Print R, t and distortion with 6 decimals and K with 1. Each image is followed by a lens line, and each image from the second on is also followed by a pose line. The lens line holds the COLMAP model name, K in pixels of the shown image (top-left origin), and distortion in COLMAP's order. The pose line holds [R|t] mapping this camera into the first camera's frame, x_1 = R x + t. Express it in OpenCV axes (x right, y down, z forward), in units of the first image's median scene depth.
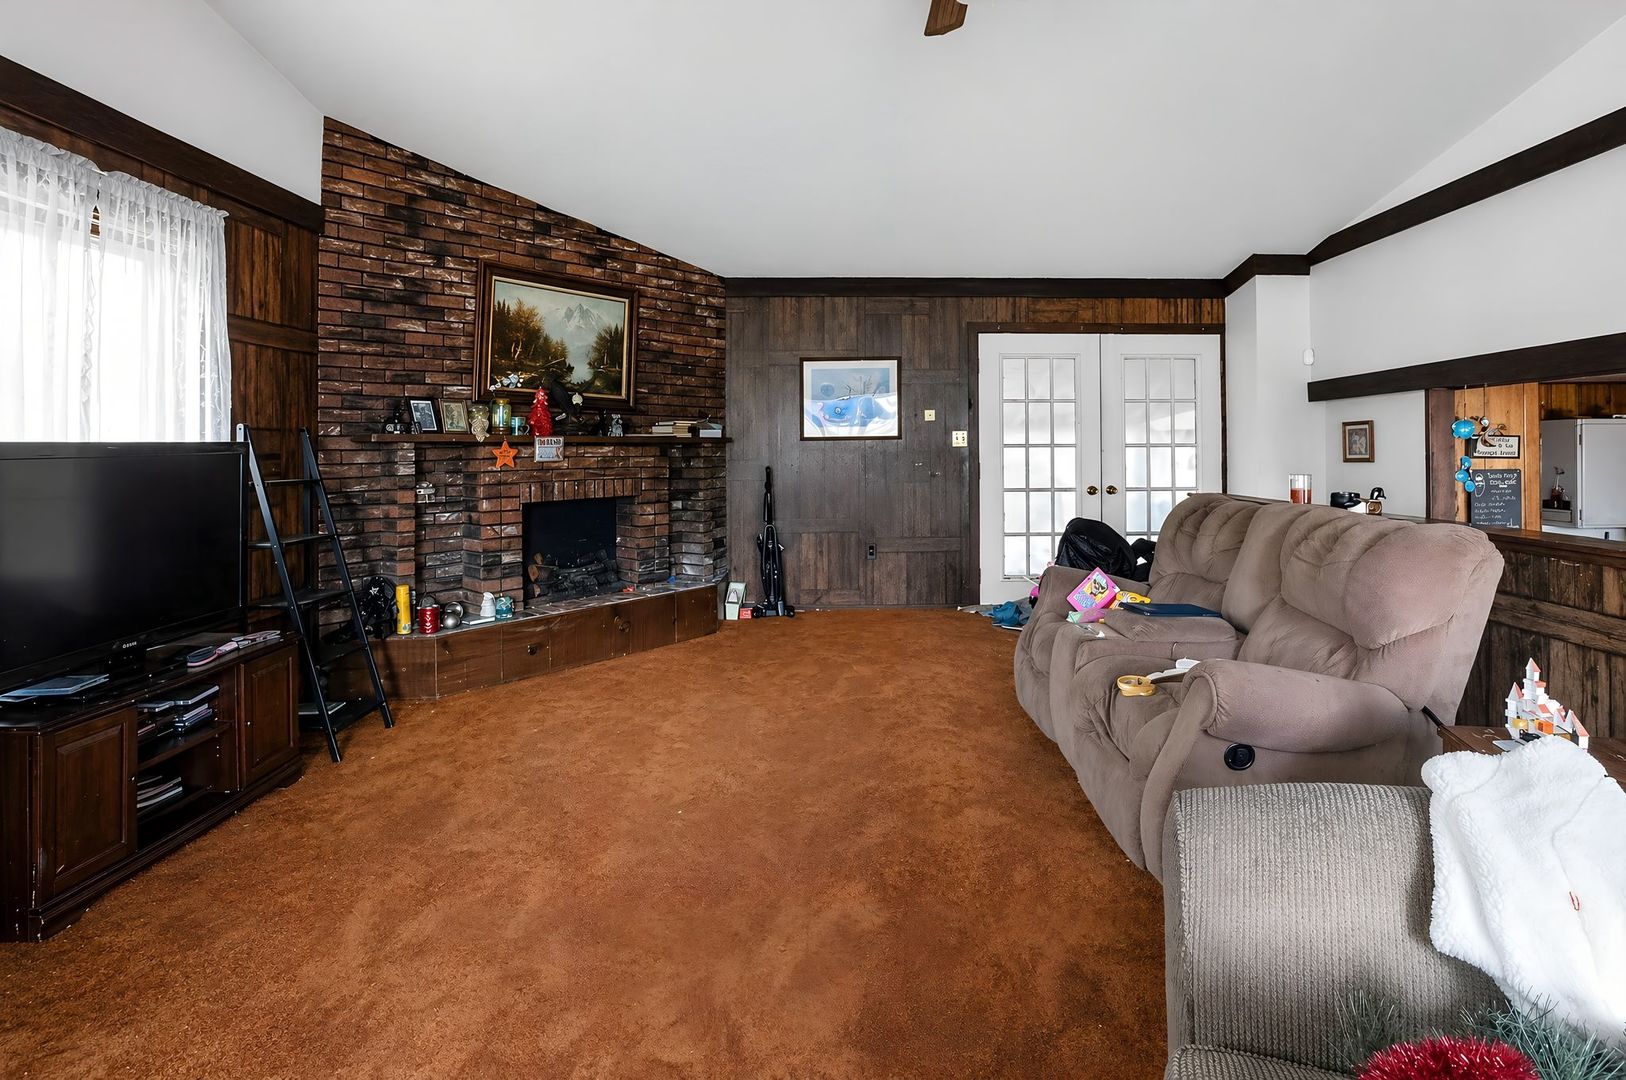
lens RADIAL K [[830.6, 0, 814.9], [0, 830.6, 531.6], [0, 0, 1]] dist [-0.060866, 0.014301]
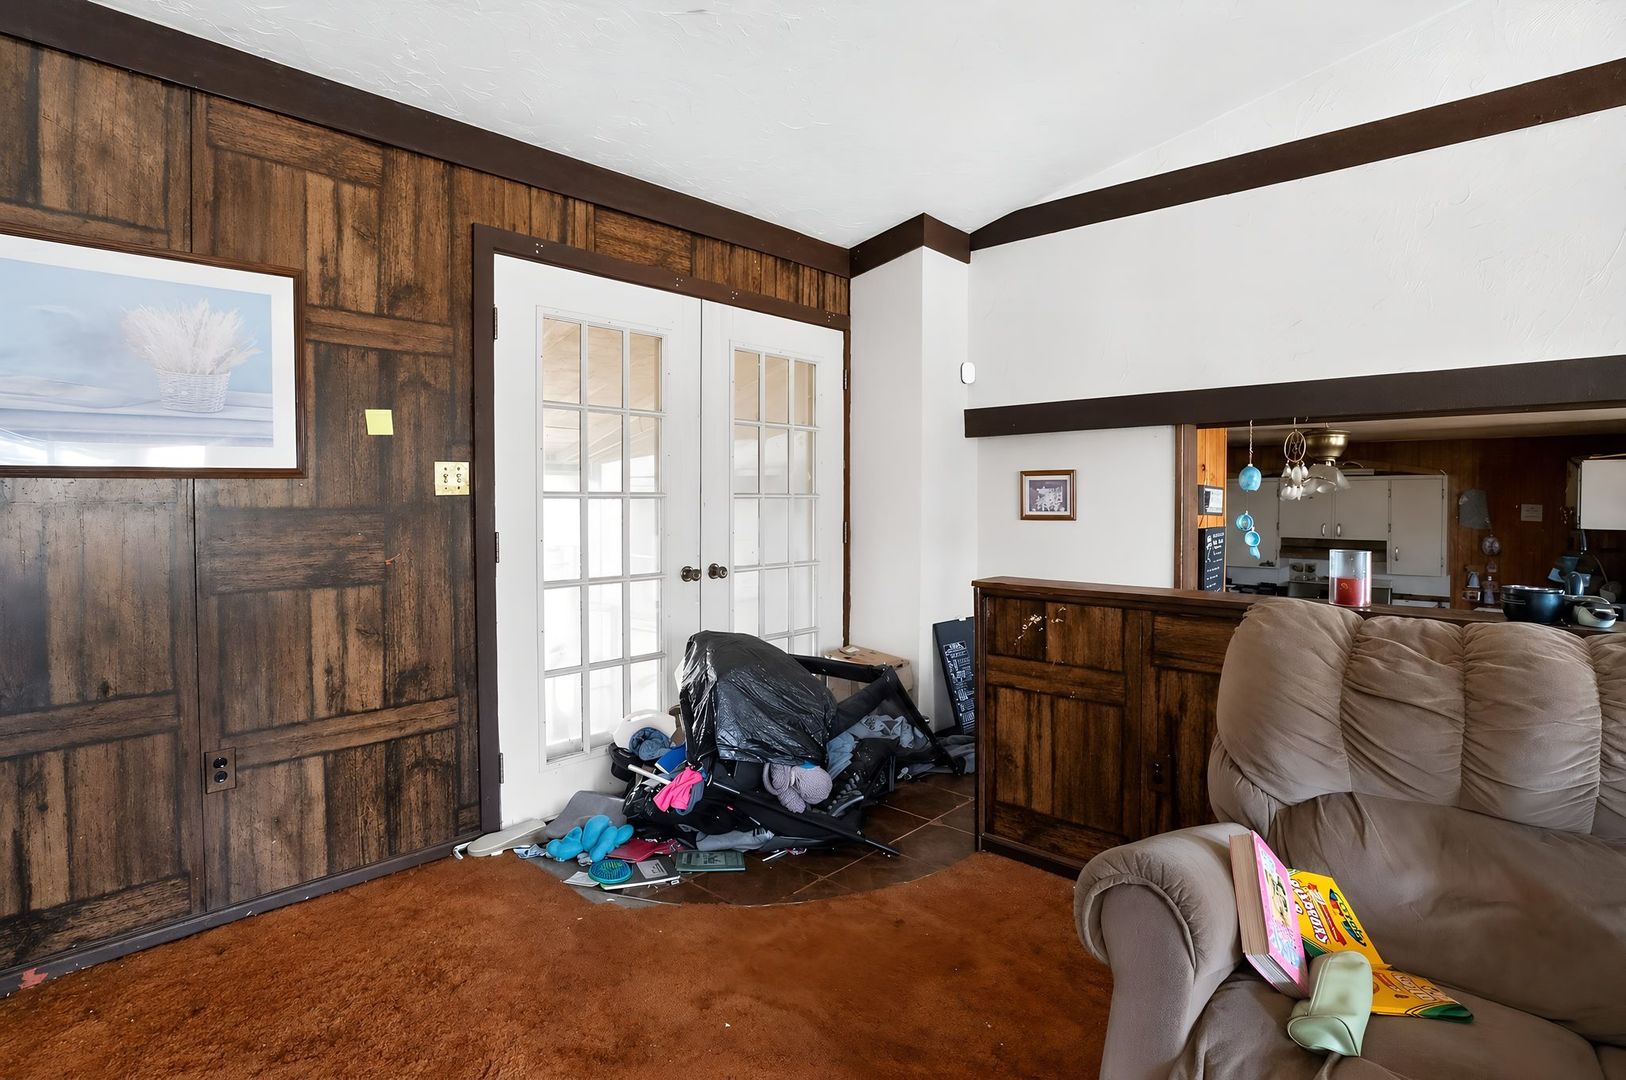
lens RADIAL K [[834.2, 0, 813.0], [0, 834.2, 540.0], [0, 0, 1]] dist [-0.053456, 0.000325]
pose [[0.630707, -0.029117, 0.775475, -0.051952], [0.071623, 0.997215, -0.020810, -0.057032], [-0.772709, 0.068667, 0.631036, 0.584108]]
